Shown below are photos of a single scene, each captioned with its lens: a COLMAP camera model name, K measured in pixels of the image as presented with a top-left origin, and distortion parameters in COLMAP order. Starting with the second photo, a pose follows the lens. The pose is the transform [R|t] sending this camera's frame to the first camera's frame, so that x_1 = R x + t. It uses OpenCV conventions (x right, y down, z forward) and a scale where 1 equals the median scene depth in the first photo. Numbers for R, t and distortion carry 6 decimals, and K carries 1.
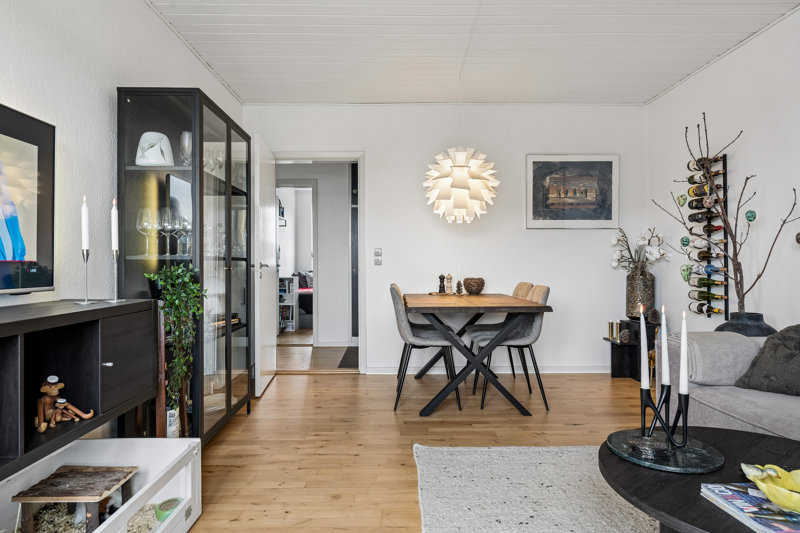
lens RADIAL K [[482.5, 0, 399.7], [0, 482.5, 265.4], [0, 0, 1]] dist [0.007596, 0.000767]
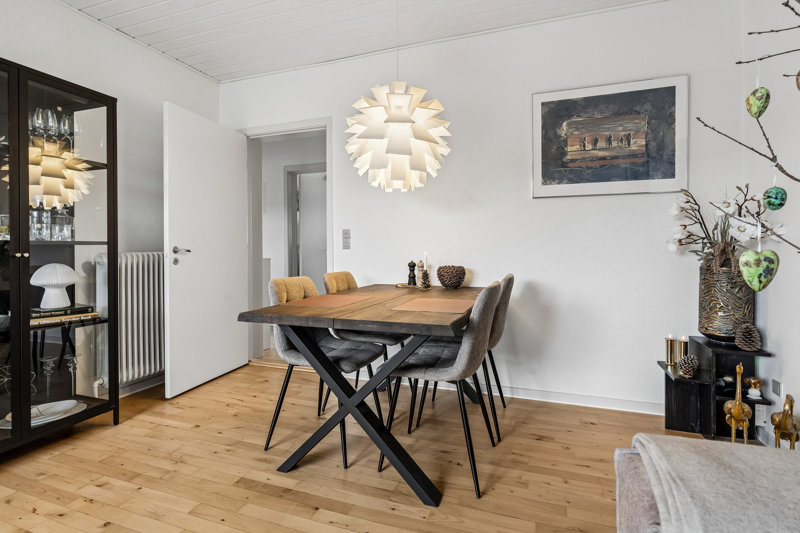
lens RADIAL K [[389.8, 0, 397.3], [0, 389.8, 249.0], [0, 0, 1]] dist [-0.000225, 0.000151]
pose [[0.931164, 0.000218, -0.364600, 0.287871], [0.001649, 0.999987, 0.004811, -0.003552], [0.364596, -0.005081, 0.931152, 0.389626]]
